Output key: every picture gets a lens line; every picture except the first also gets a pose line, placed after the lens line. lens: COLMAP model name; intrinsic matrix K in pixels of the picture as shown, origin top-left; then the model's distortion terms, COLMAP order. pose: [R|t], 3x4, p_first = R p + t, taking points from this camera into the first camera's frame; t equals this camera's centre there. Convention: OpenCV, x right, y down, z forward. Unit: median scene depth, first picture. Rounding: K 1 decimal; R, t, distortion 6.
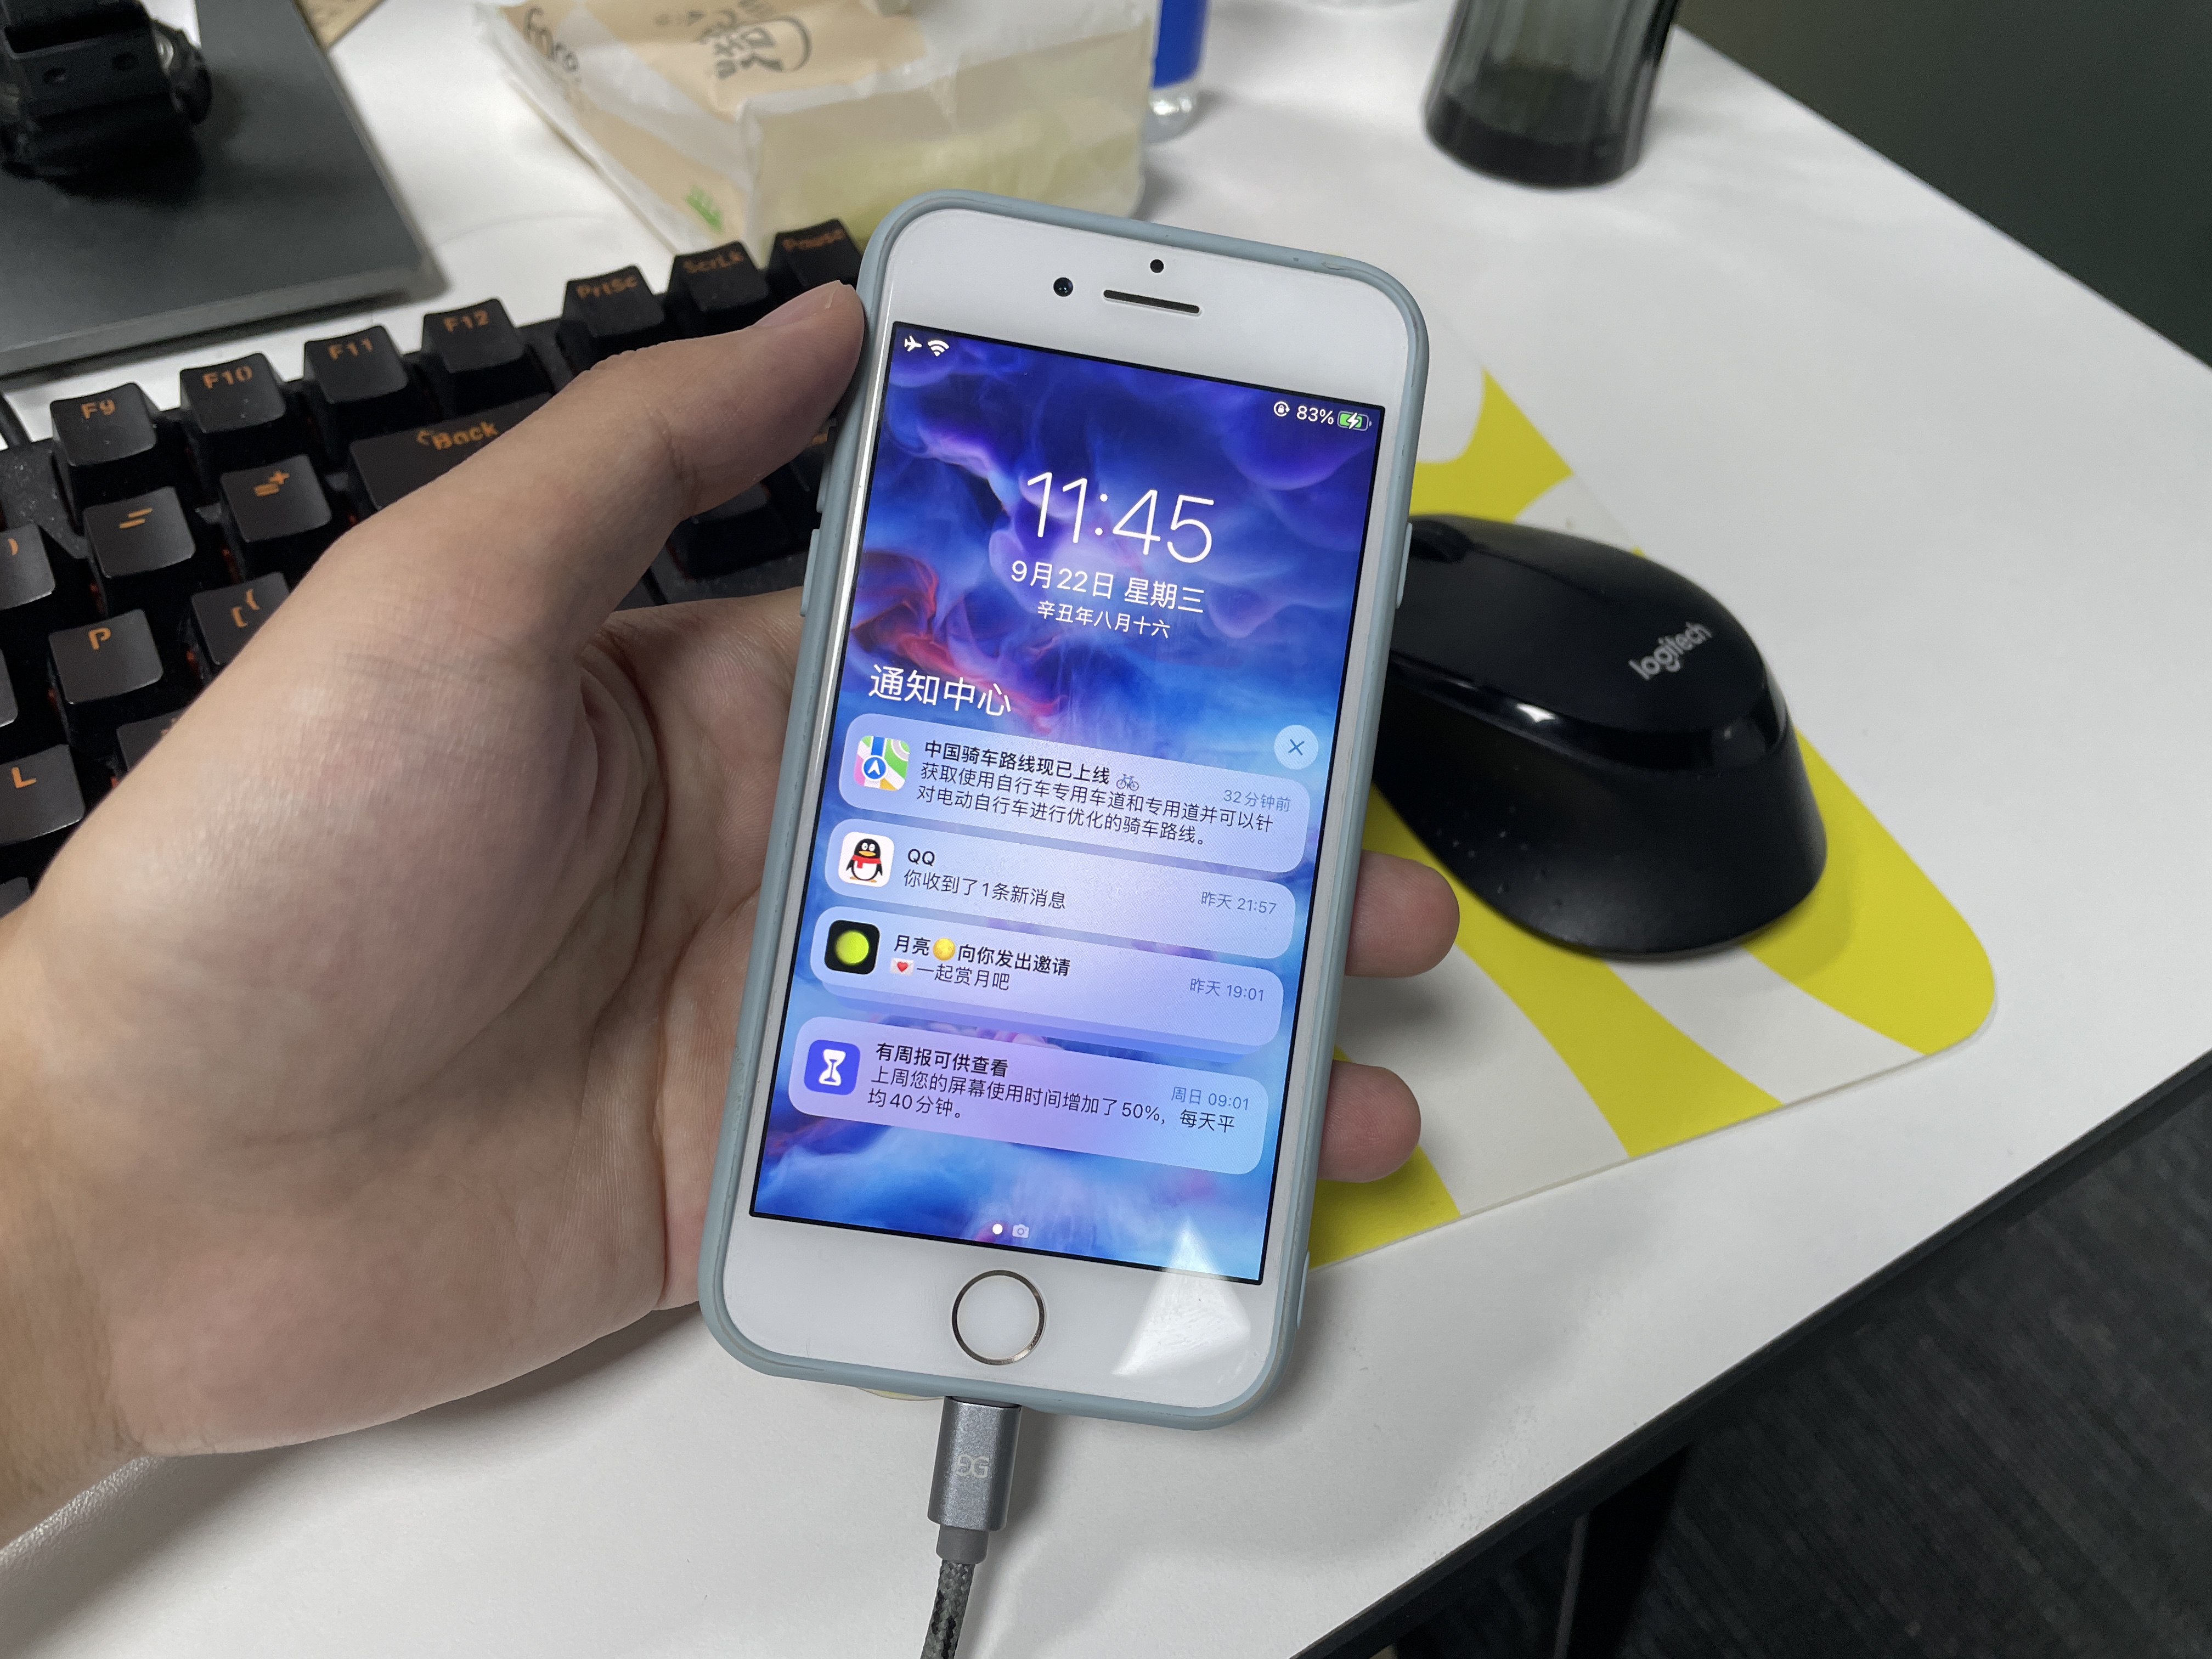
lens RADIAL K [[1661.9, 0, 1106.0], [0, 1661.9, 829.5], [0, 0, 1]] dist [0.070228, -0.111047]
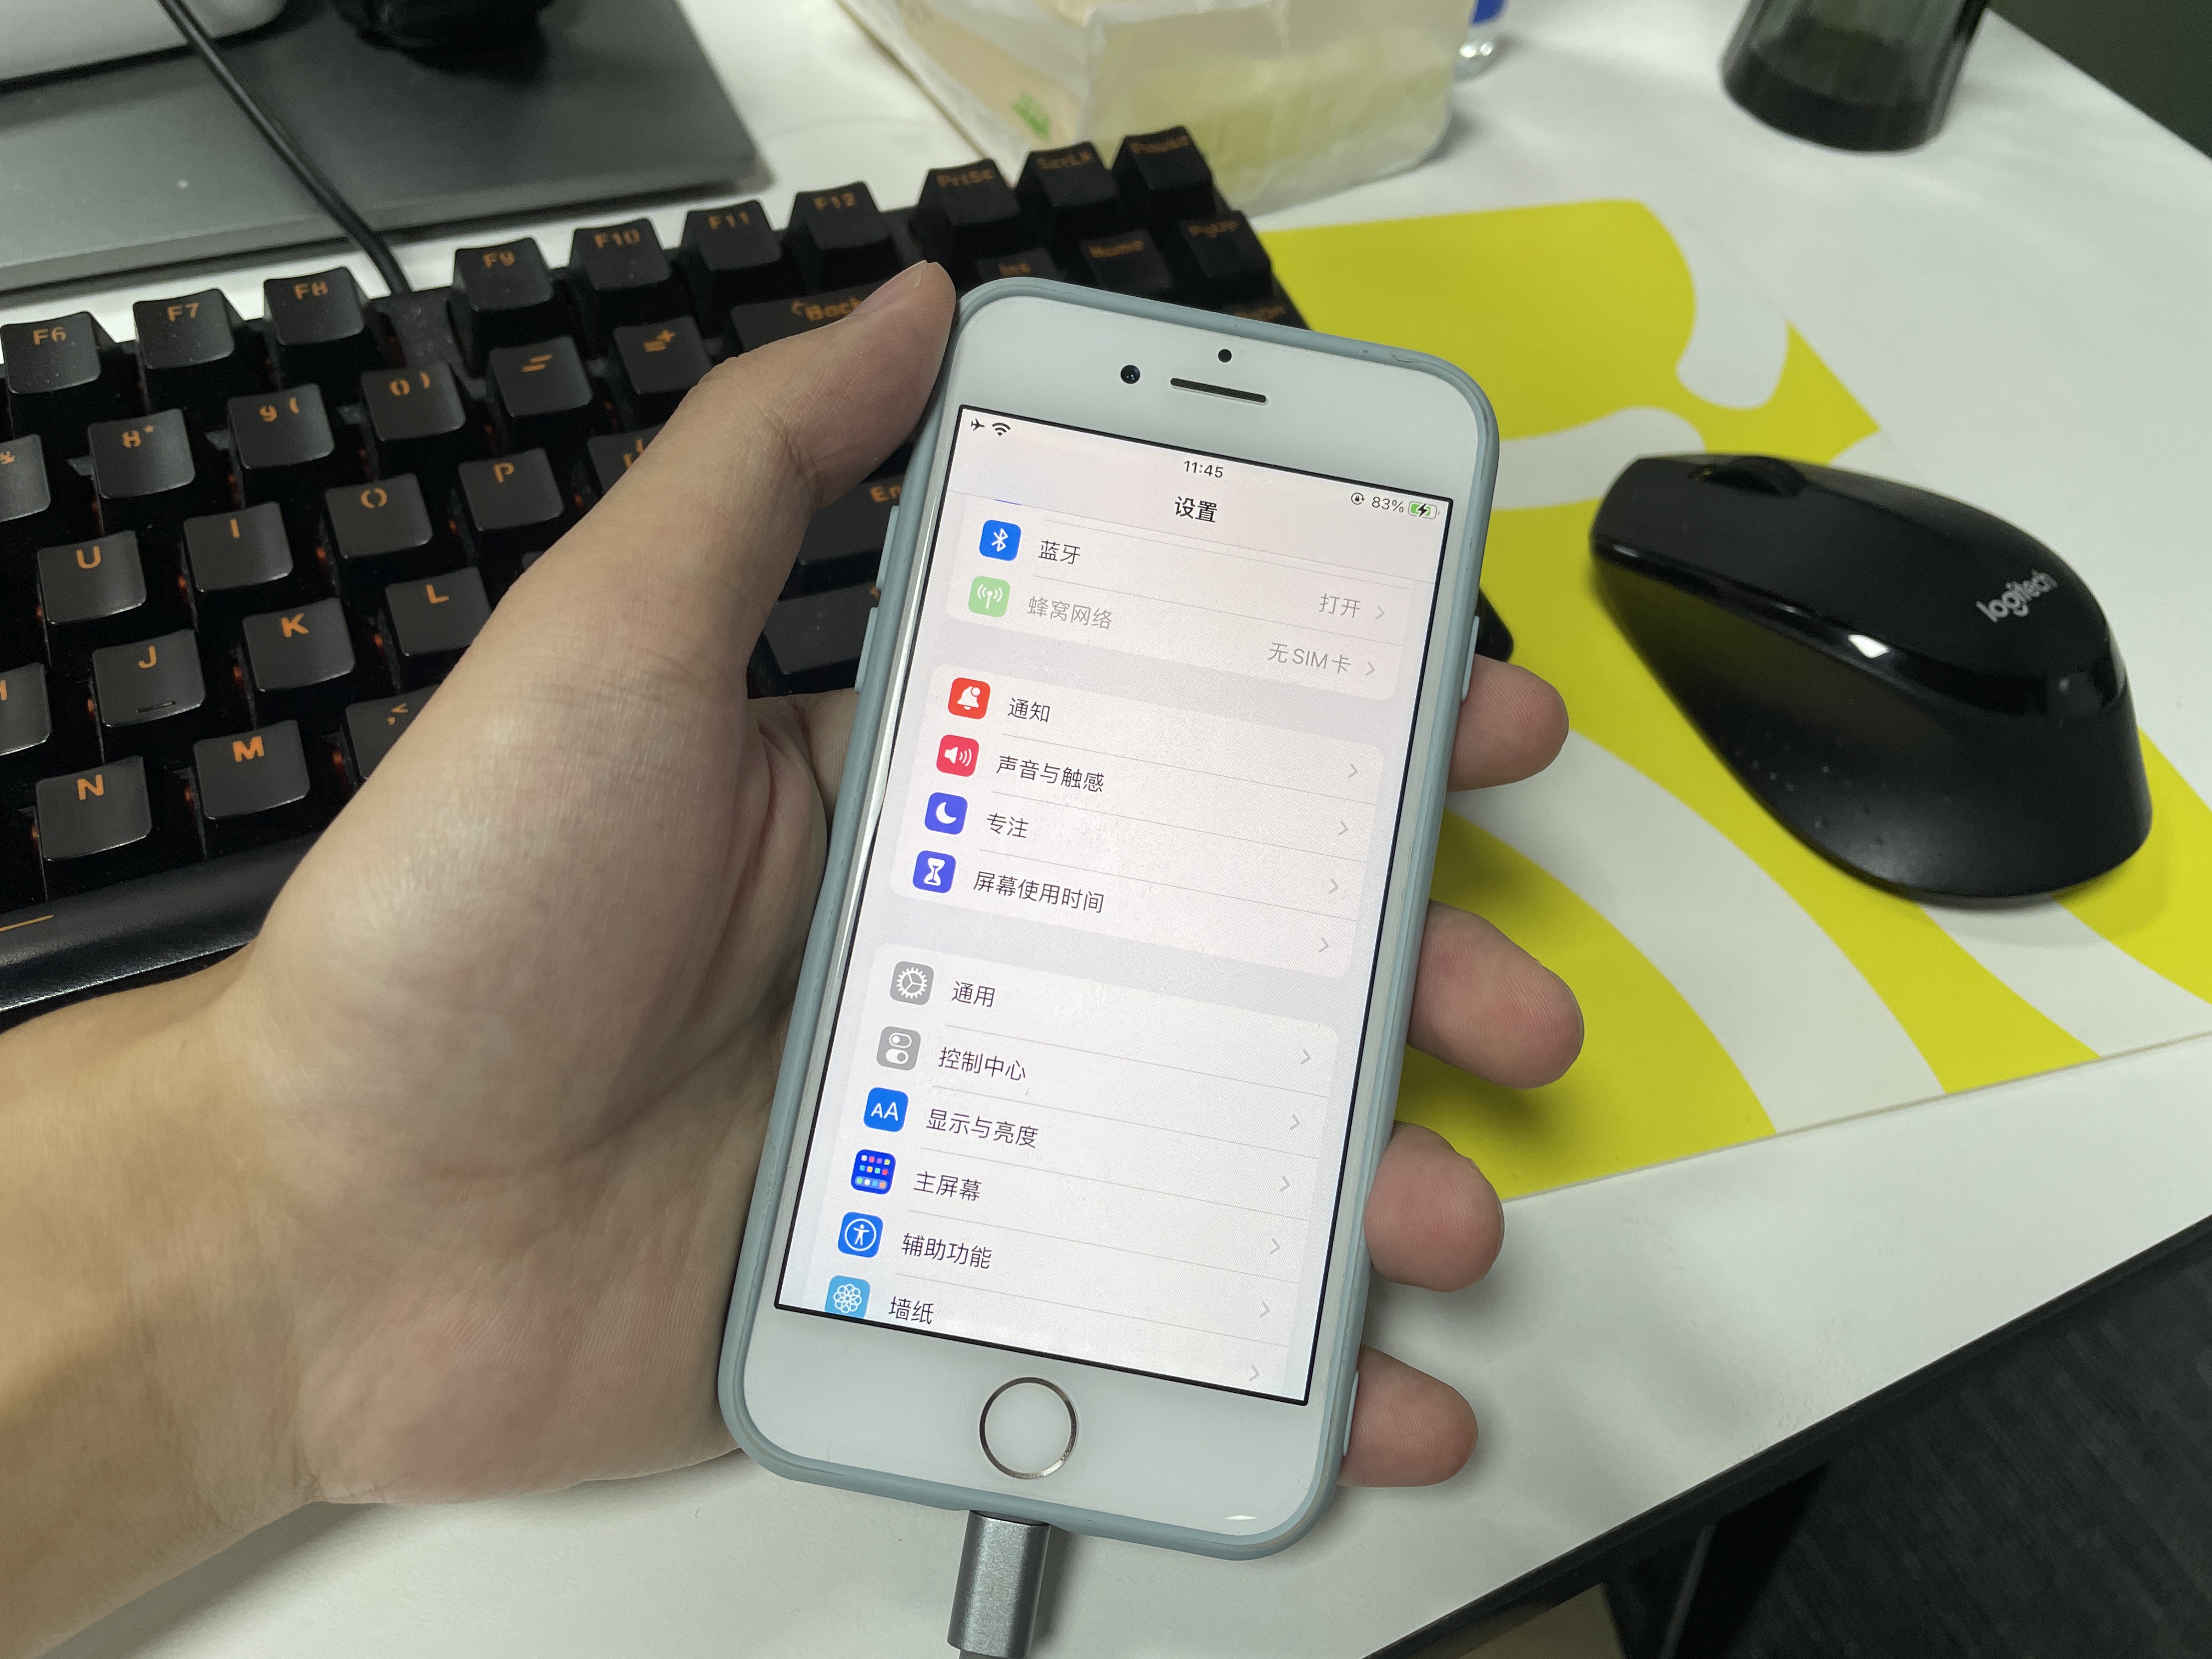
lens RADIAL K [[1666.7, 0, 1106.0], [0, 1666.7, 829.5], [0, 0, 1]] dist [0.050585, -0.080548]
pose [[0.995058, 0.079720, -0.059205, -0.127815], [-0.079025, 0.996774, 0.013994, 0.058595], [0.060130, -0.009246, 0.998148, -0.028441]]
